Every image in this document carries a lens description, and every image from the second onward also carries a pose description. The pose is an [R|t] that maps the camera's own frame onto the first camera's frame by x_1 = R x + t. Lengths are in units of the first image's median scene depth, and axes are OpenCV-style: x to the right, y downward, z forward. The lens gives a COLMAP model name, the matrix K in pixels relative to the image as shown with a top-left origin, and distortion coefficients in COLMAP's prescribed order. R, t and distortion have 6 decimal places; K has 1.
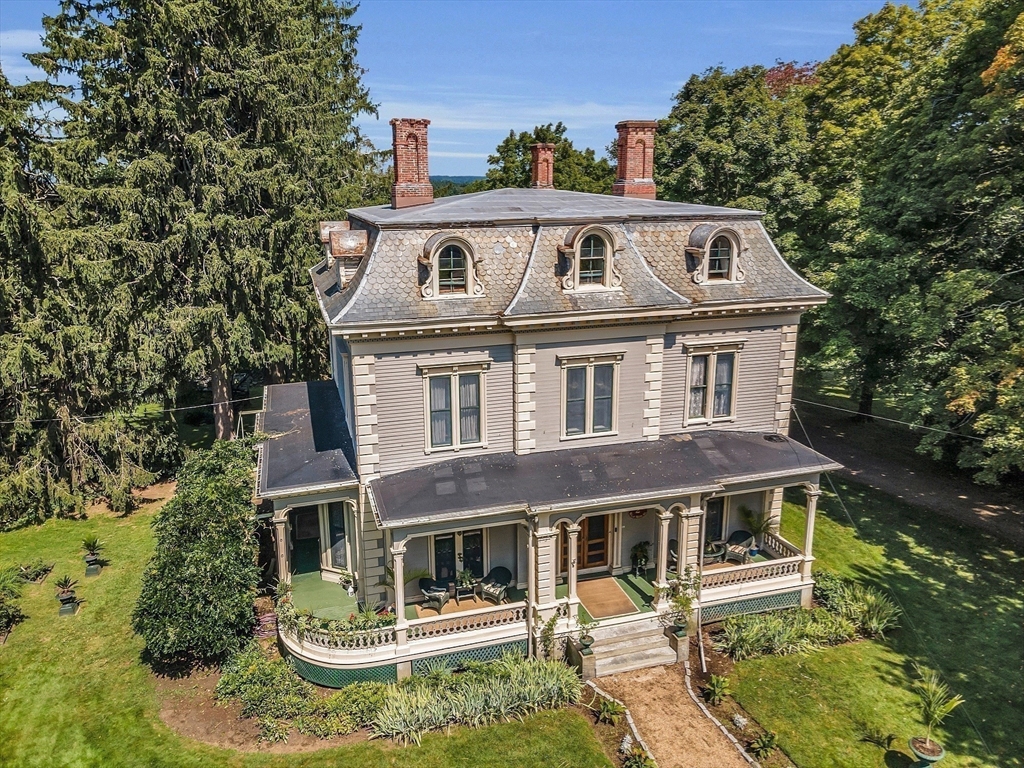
lens RADIAL K [[744.7, 0, 512.0], [0, 744.7, 384.0], [0, 0, 1]] dist [0.047155, 0.002389]
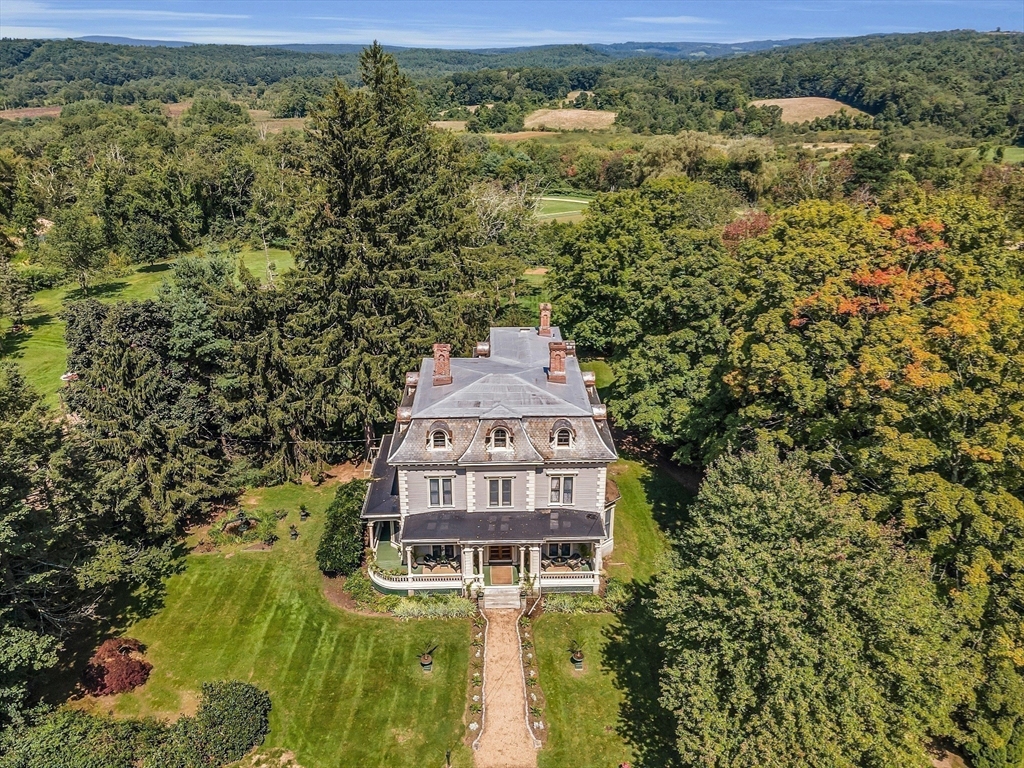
lens RADIAL K [[744.7, 0, 512.0], [0, 744.7, 384.0], [0, 0, 1]] dist [0.047155, 0.002389]
pose [[0.966429, 0.110658, -0.231885, 0.652172], [-0.073830, 0.984042, 0.161895, -0.700735], [0.246100, -0.139340, 0.959176, -1.166881]]
